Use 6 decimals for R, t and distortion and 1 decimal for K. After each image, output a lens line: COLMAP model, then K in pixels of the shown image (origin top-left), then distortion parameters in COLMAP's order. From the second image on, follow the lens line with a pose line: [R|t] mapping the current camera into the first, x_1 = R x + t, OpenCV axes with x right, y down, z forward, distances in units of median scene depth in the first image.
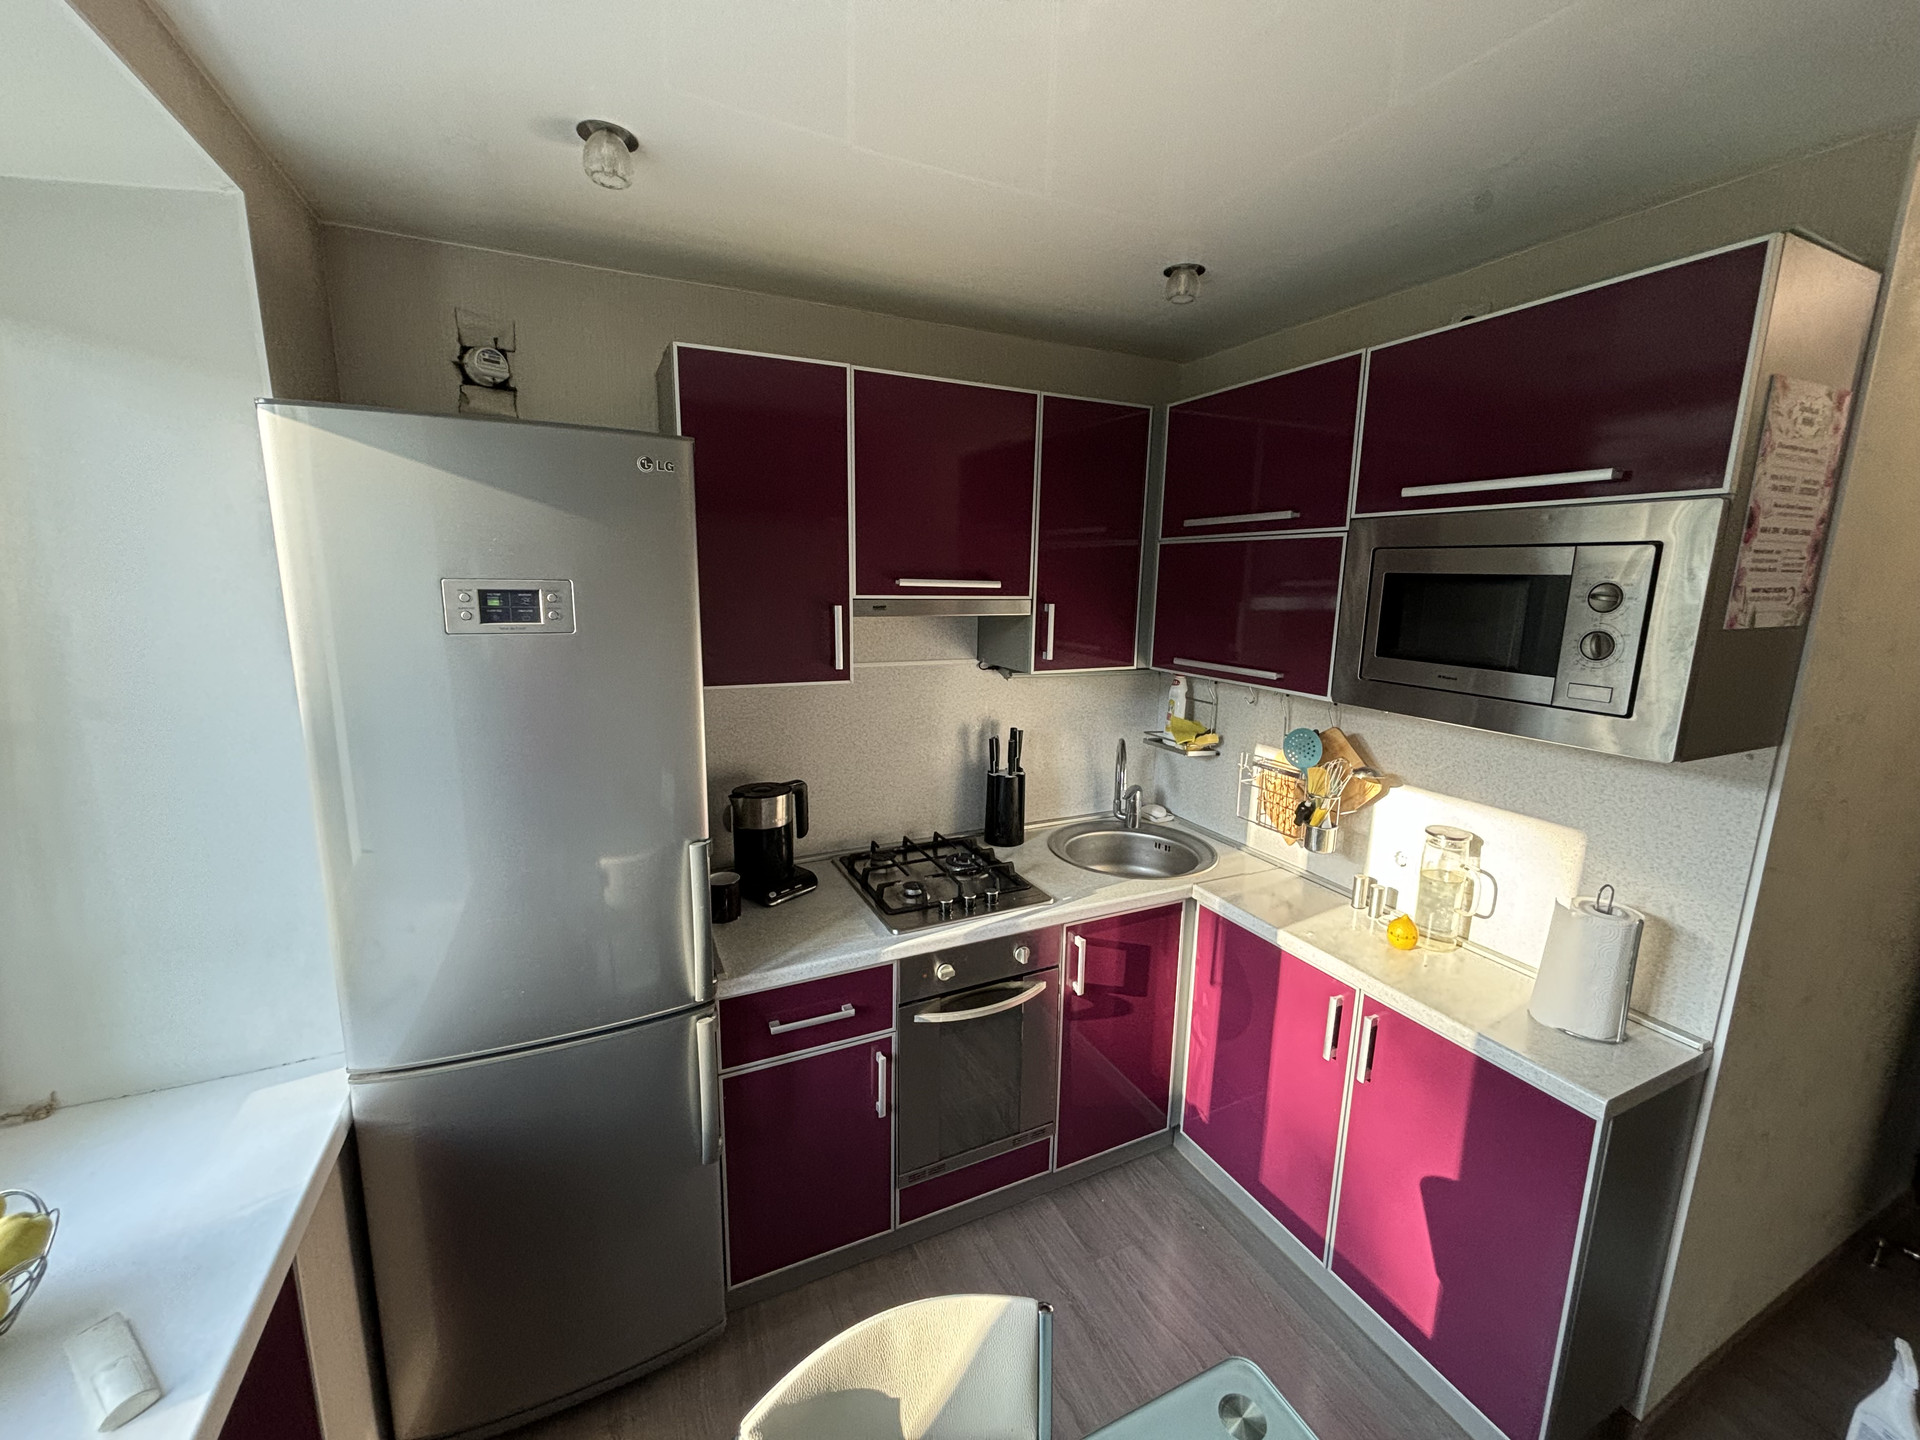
lens RADIAL K [[778.1, 0, 963.3], [0, 778.1, 720.7], [0, 0, 1]] dist [0.002731, -0.000114]
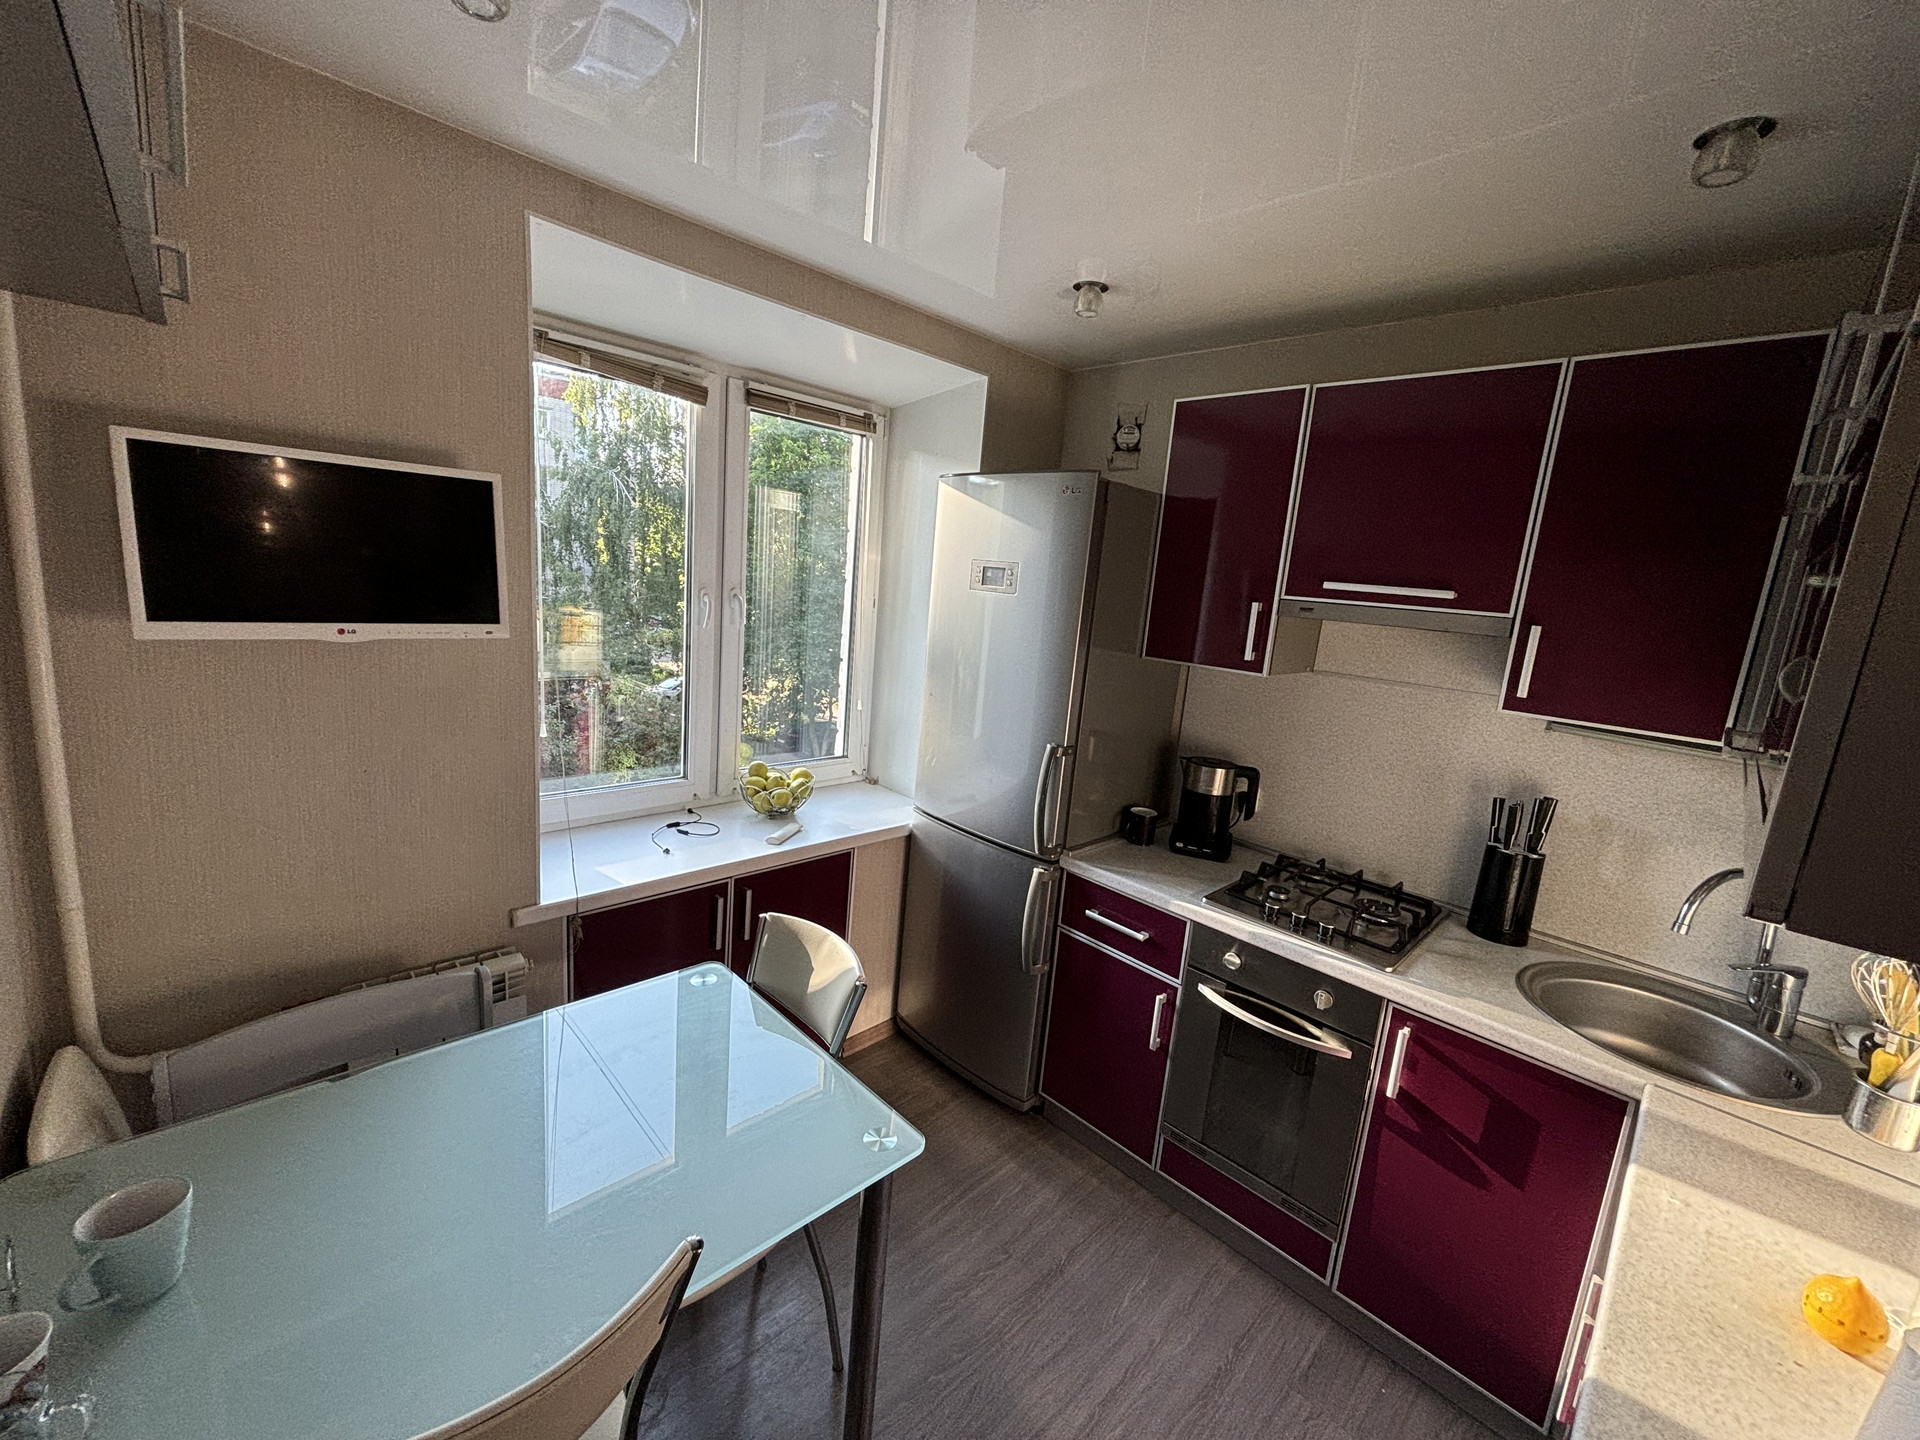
lens RADIAL K [[778.1, 0, 965.1], [0, 778.1, 715.0], [0, 0, 1]] dist [0.002731, -0.000114]
pose [[0.326605, 0.178205, -0.928209, 0.728561], [-0.246951, 0.964040, 0.098190, -0.000172], [0.912329, 0.197152, 0.358868, 0.243686]]
